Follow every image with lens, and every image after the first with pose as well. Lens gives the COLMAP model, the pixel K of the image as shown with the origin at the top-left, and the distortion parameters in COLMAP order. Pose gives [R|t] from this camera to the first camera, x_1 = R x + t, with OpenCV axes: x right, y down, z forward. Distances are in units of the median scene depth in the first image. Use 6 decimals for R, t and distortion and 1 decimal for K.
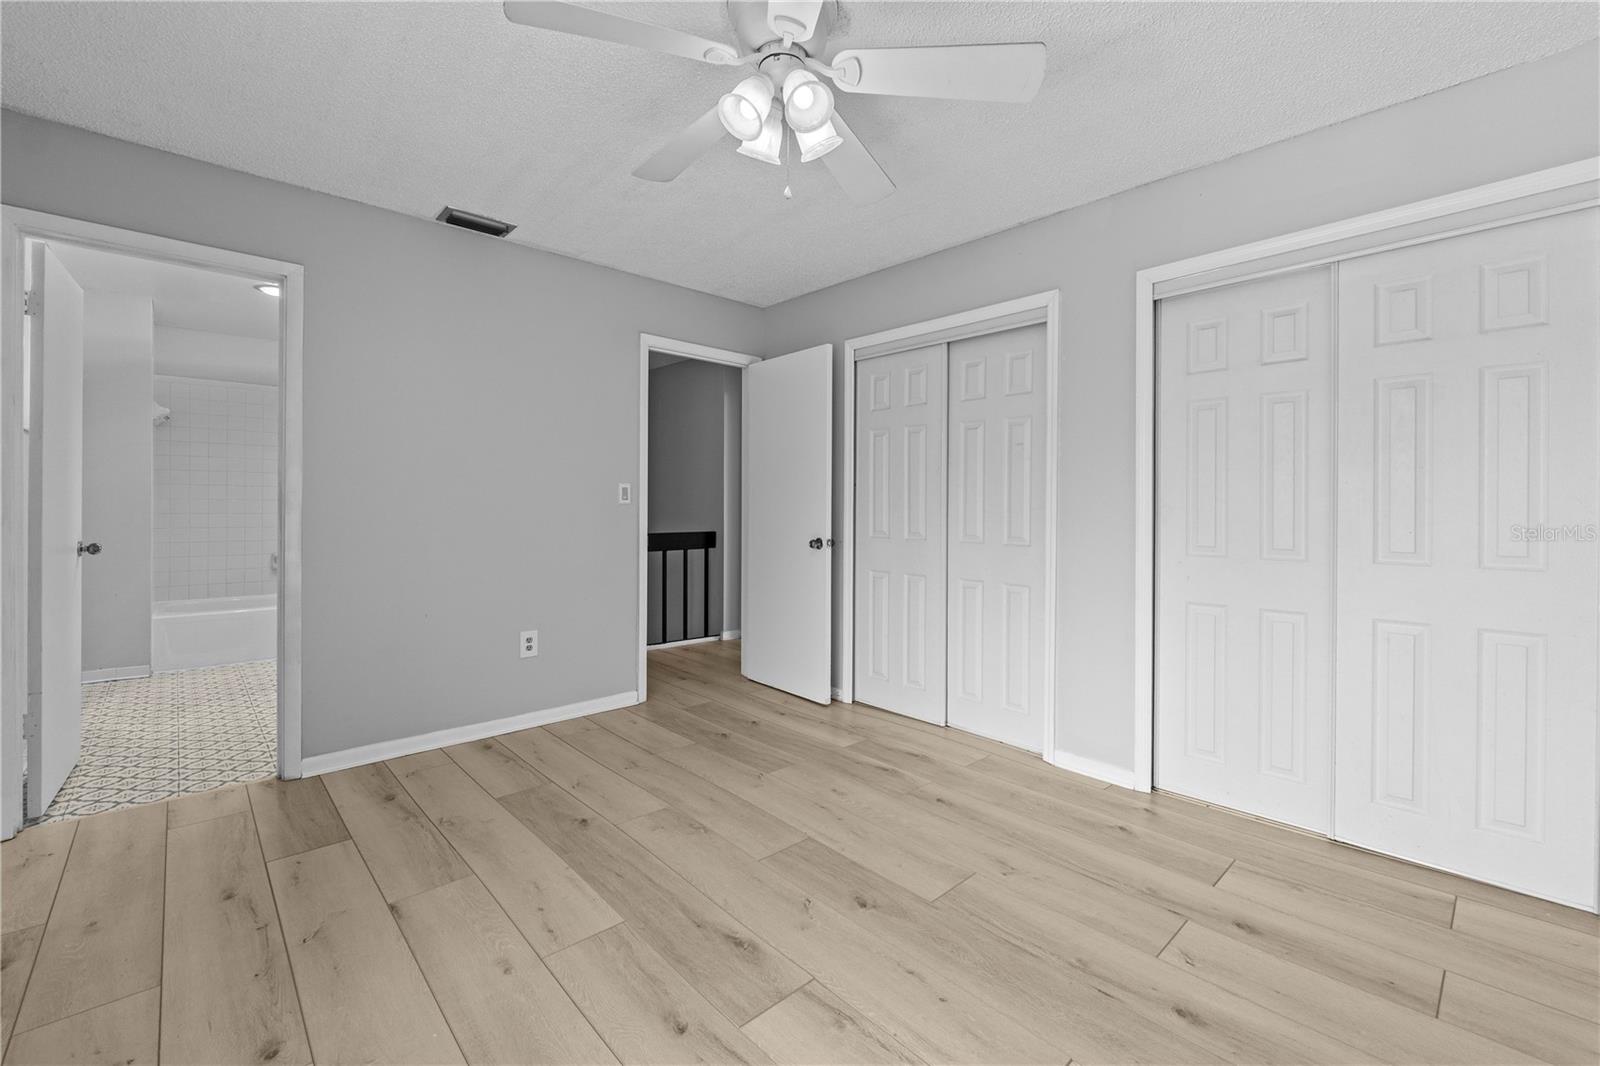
lens RADIAL K [[681.6, 0, 807.6], [0, 681.6, 508.8], [0, 0, 1]] dist [-0.002380, -0.000572]
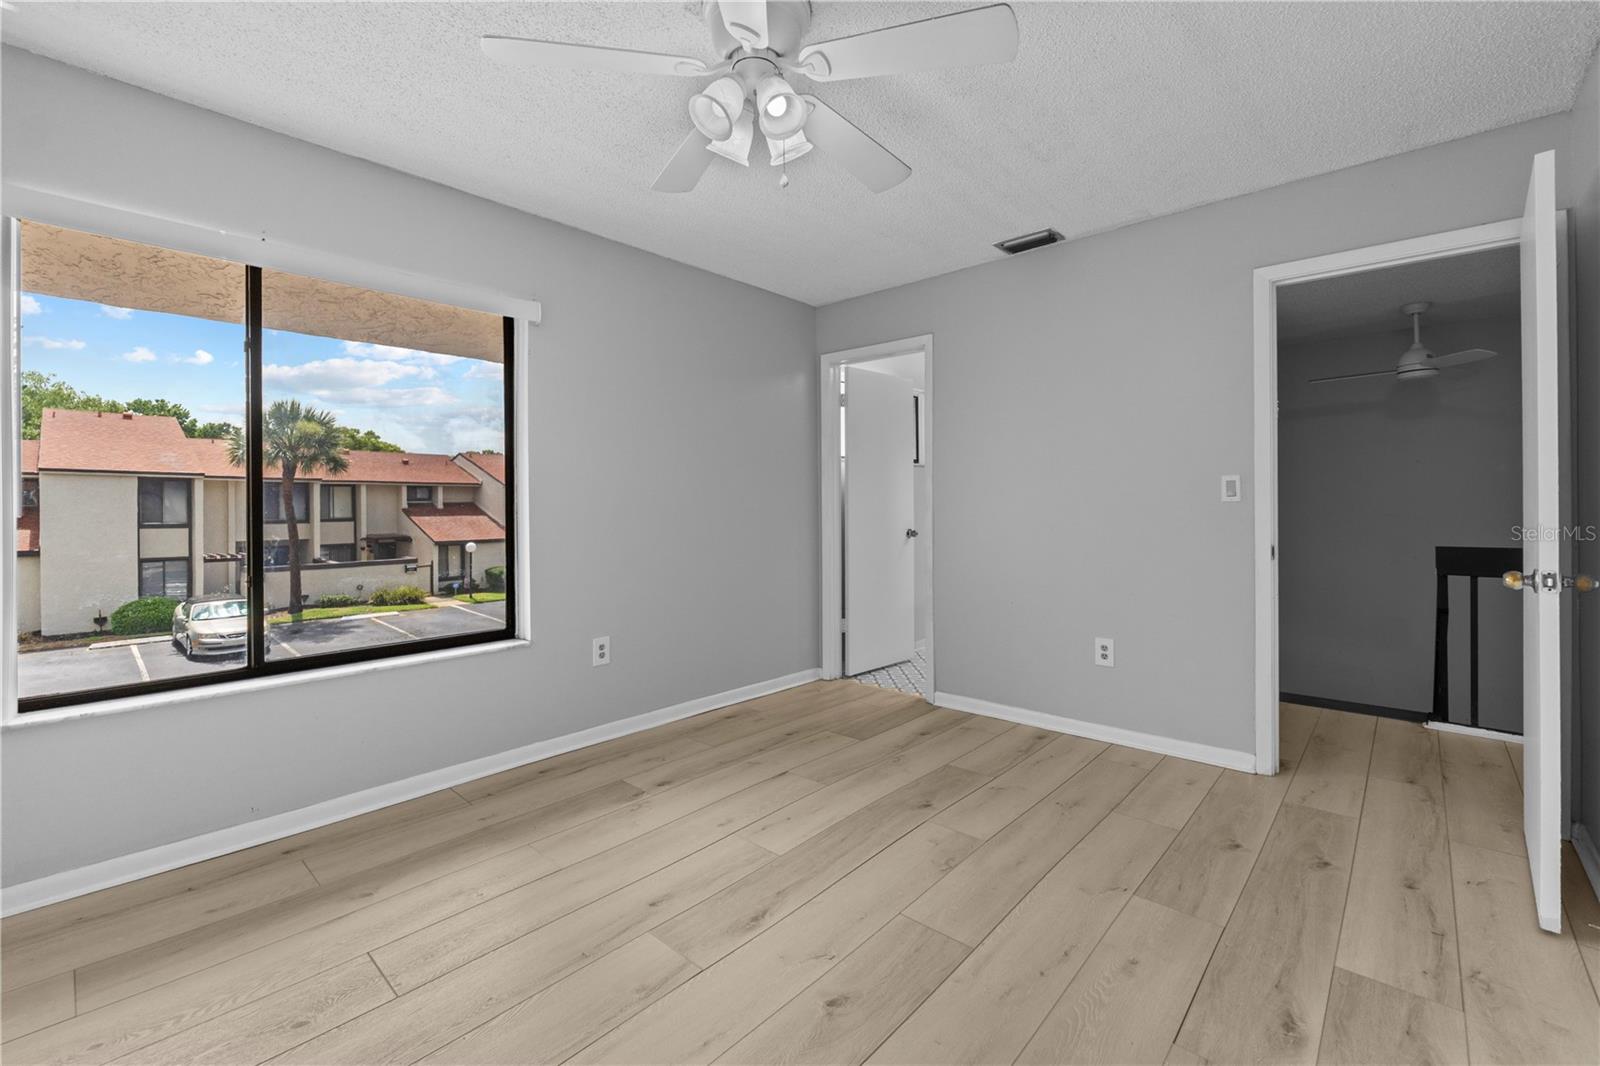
lens RADIAL K [[673.9, 0, 797.8], [0, 673.9, 505.6], [0, 0, 1]] dist [-0.003527, -0.000106]
pose [[0.075164, -0.007429, -0.997143, 0.656797], [0.002882, 0.999970, -0.007232, 0.001435], [0.997167, -0.002331, 0.075183, 0.679898]]
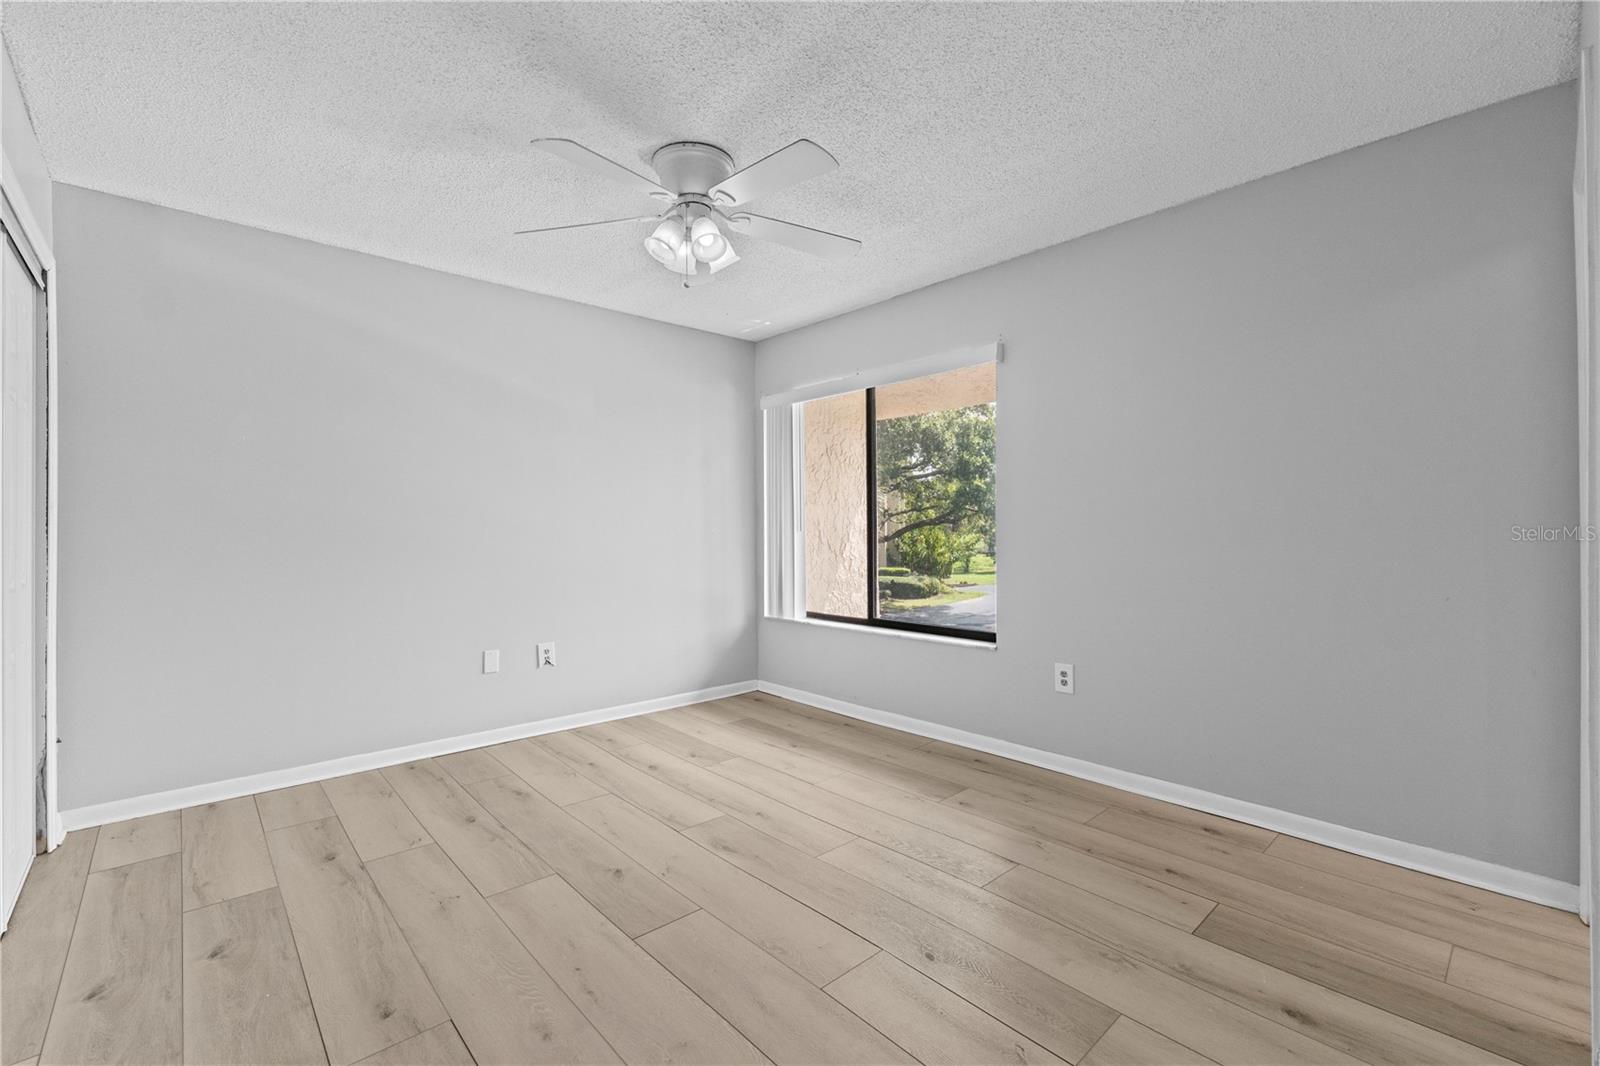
lens RADIAL K [[673.6, 0, 810.7], [0, 673.6, 522.8], [0, 0, 1]] dist [-0.006669, 0.000109]
pose [[-0.999996, -0.001422, -0.002259, -0.184344], [-0.001406, 0.999975, -0.006916, -0.005588], [0.002268, -0.006912, -0.999974, 1.624330]]
